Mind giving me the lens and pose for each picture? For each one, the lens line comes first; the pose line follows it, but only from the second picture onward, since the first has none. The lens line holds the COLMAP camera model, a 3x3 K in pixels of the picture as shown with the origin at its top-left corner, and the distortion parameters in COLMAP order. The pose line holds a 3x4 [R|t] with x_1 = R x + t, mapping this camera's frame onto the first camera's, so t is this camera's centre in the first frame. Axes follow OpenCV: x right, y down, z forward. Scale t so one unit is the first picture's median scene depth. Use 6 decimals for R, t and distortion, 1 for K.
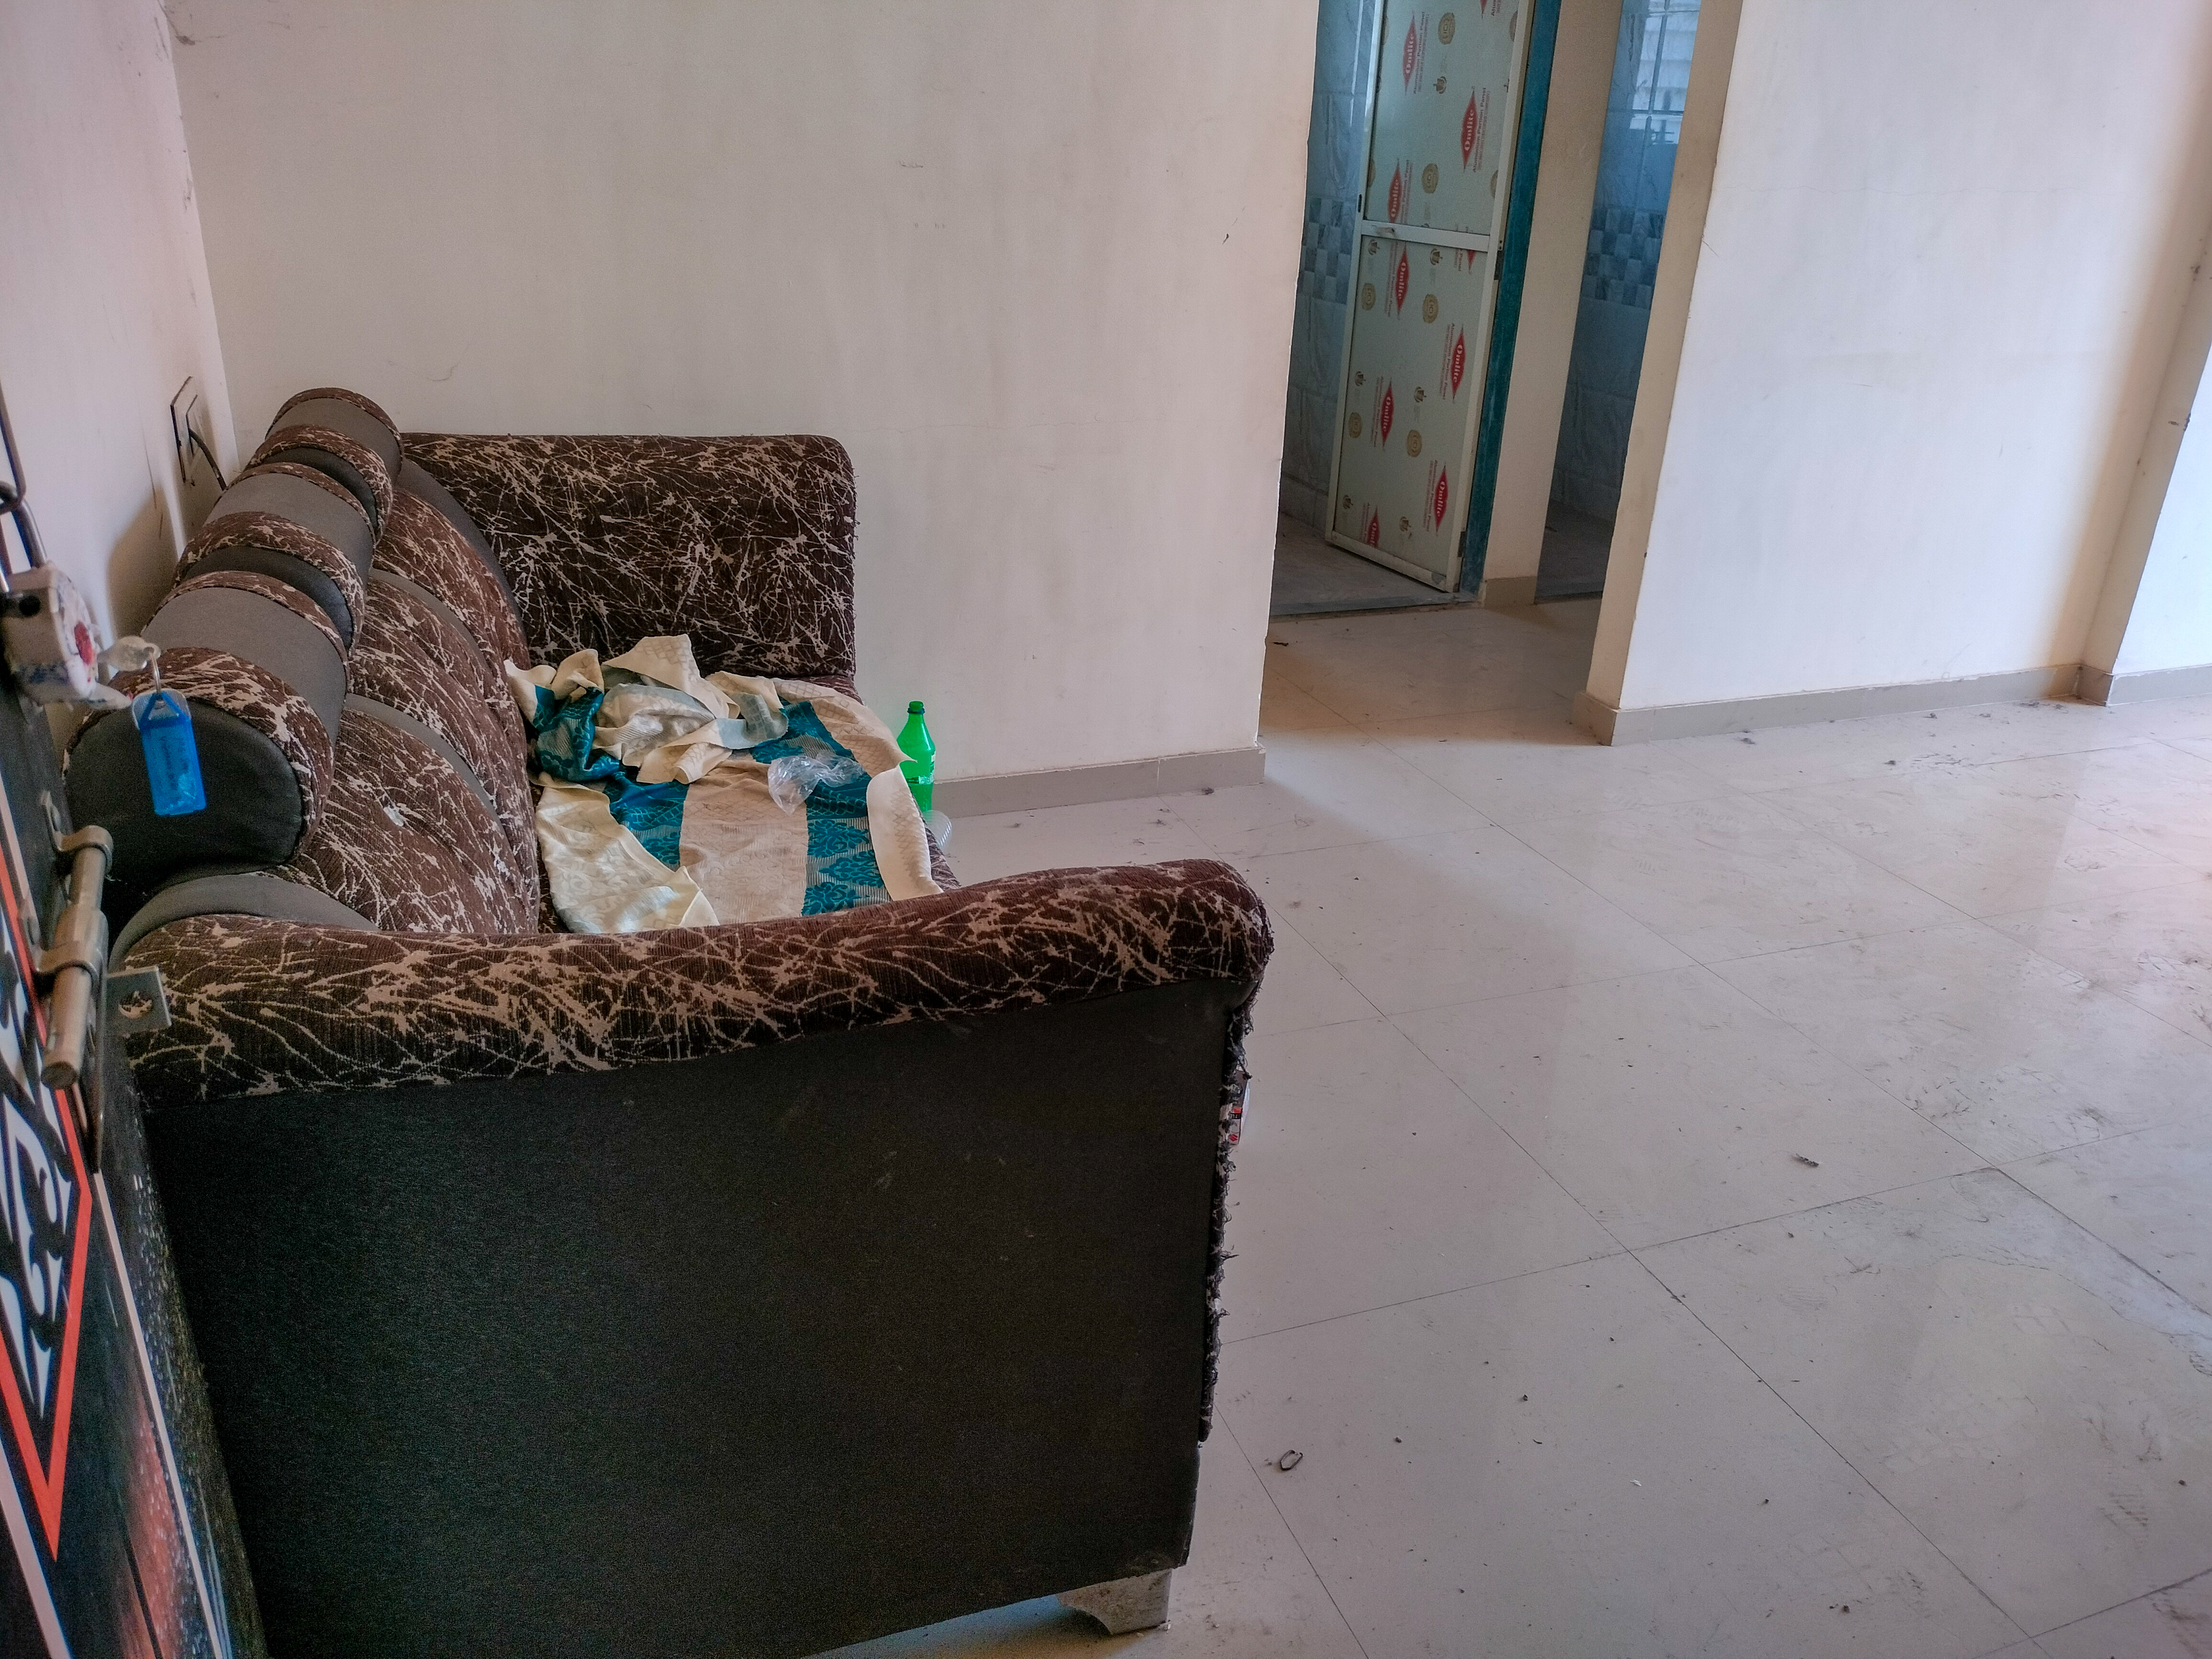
lens RADIAL K [[1665.0, 0, 1090.7], [0, 1665.0, 839.7], [0, 0, 1]] dist [0.049970, -0.084737]
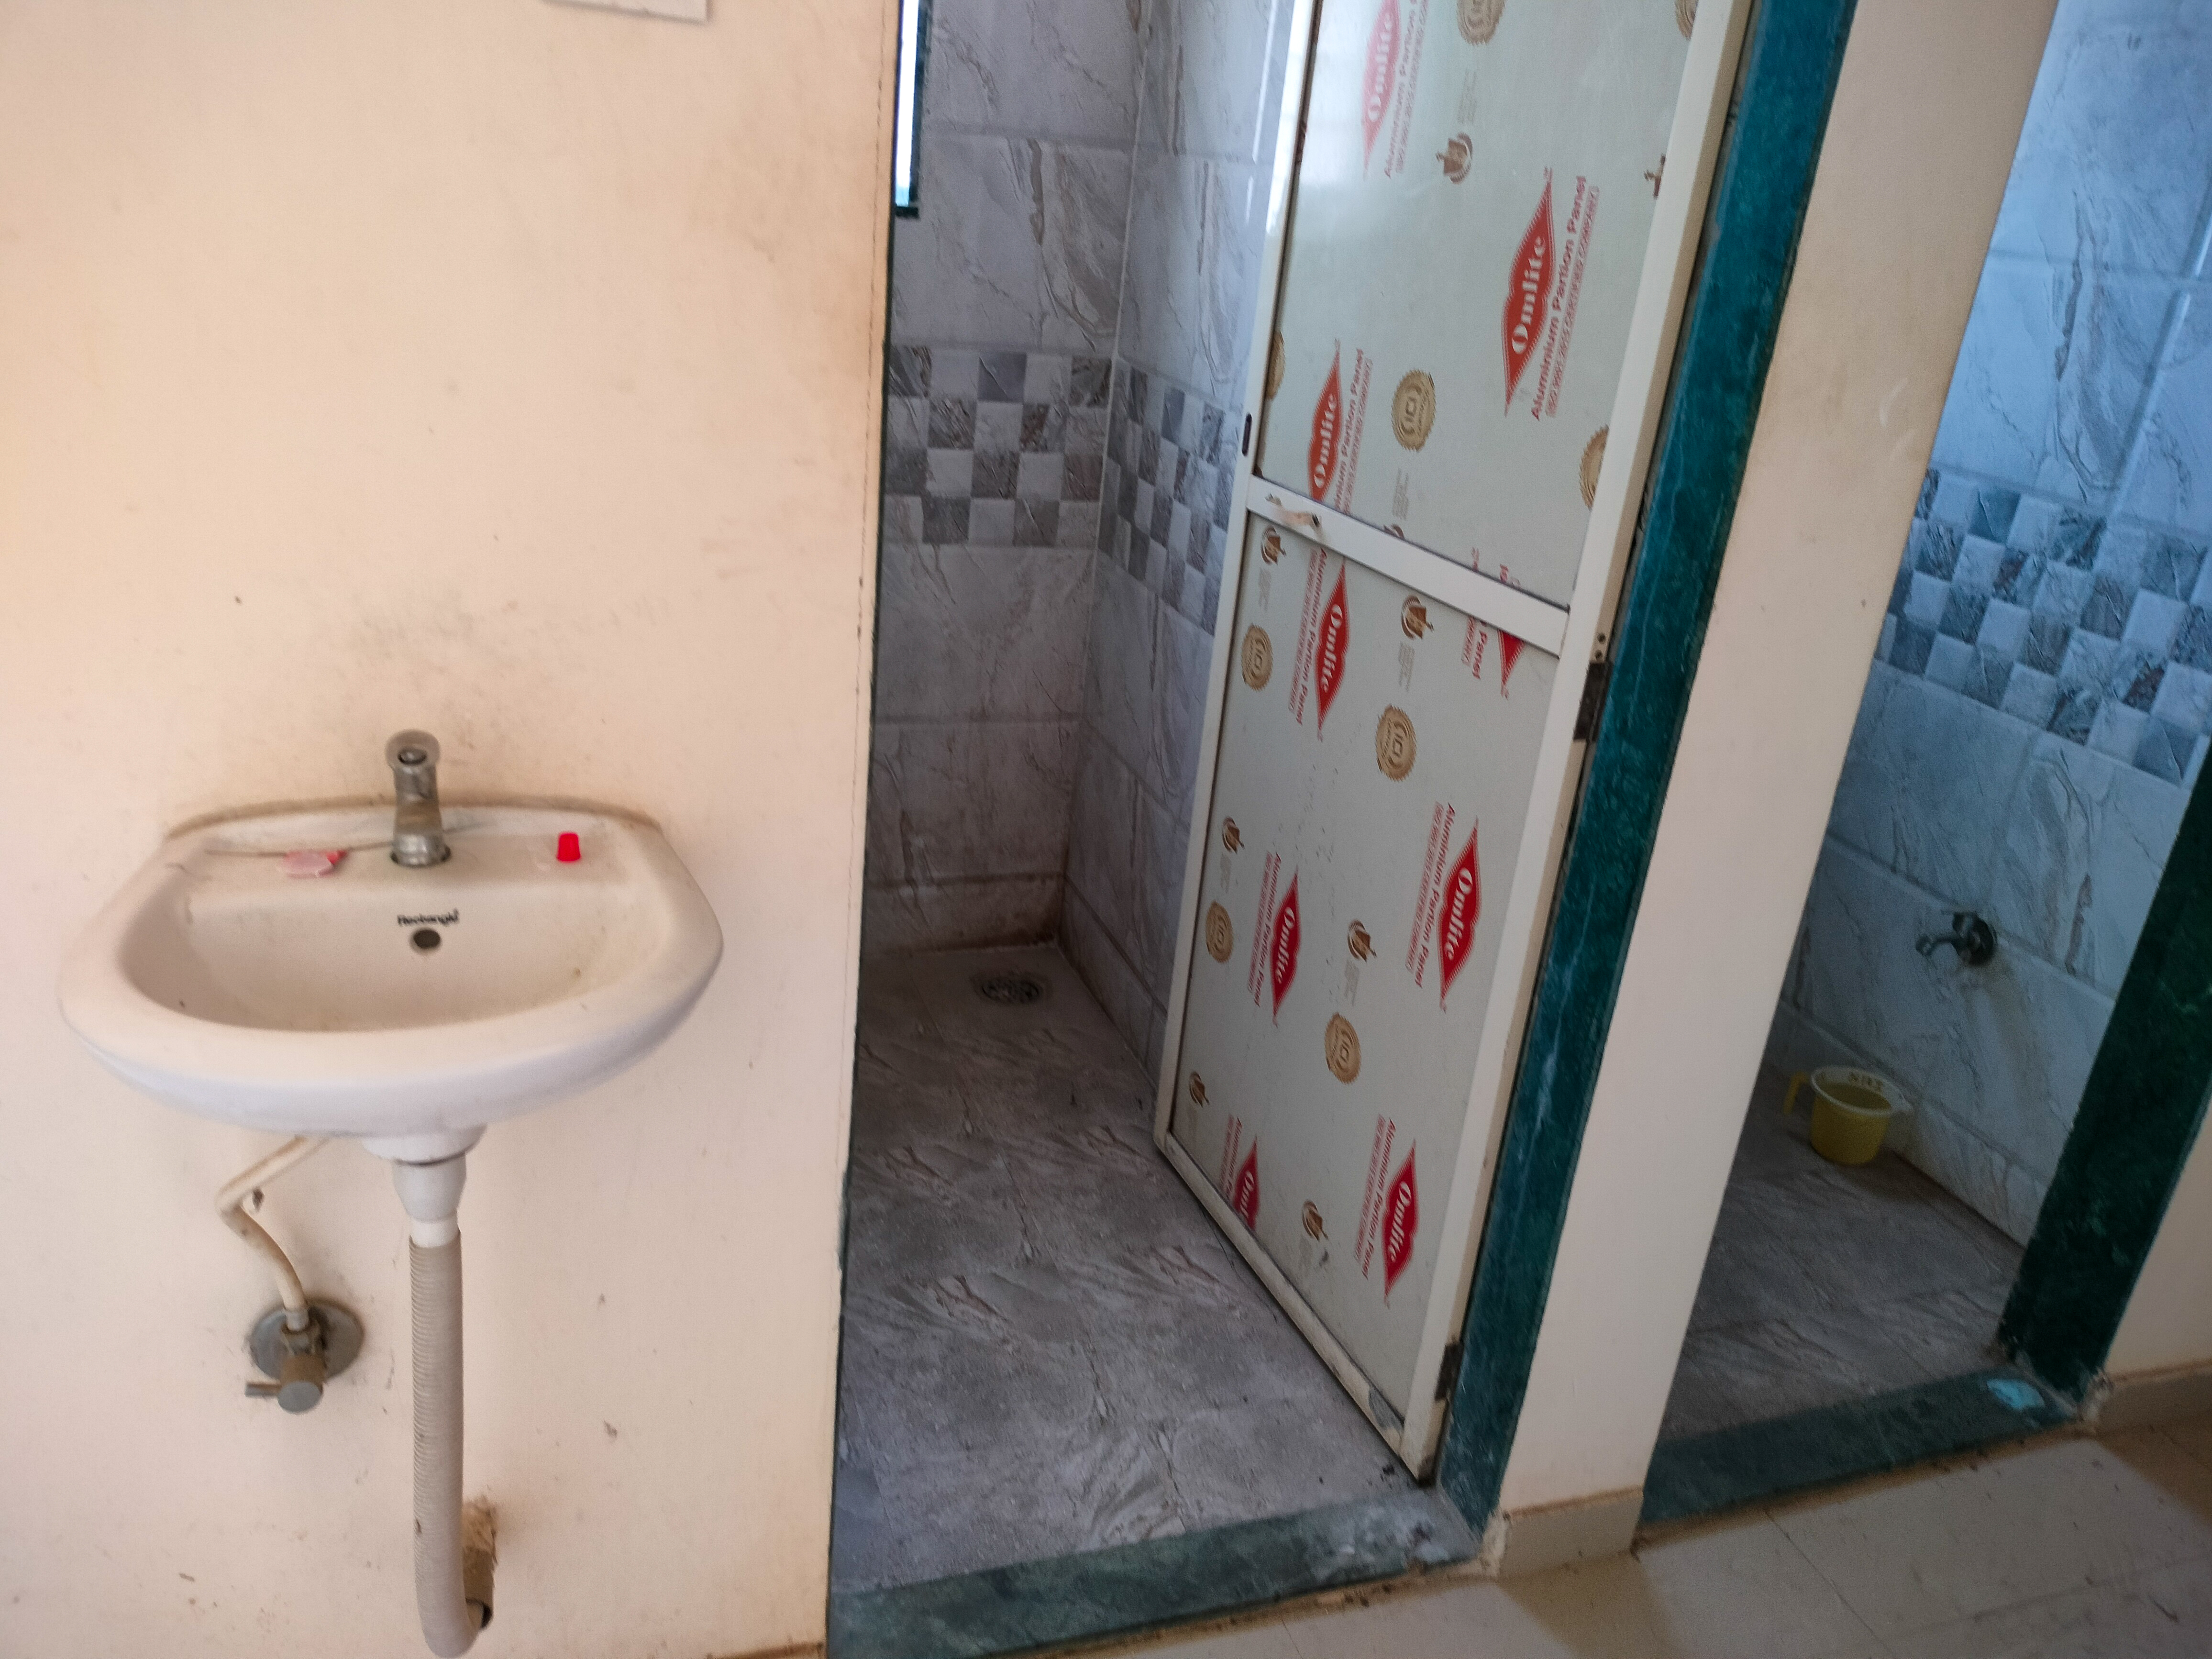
lens RADIAL K [[1665.0, 0, 1123.7], [0, 1665.0, 814.8], [0, 0, 1]] dist [0.049970, -0.084737]
pose [[0.997617, 0.068579, 0.007613, 0.179293], [-0.068294, 0.997124, -0.032872, -0.364586], [-0.009845, 0.032274, 0.999431, 0.803373]]
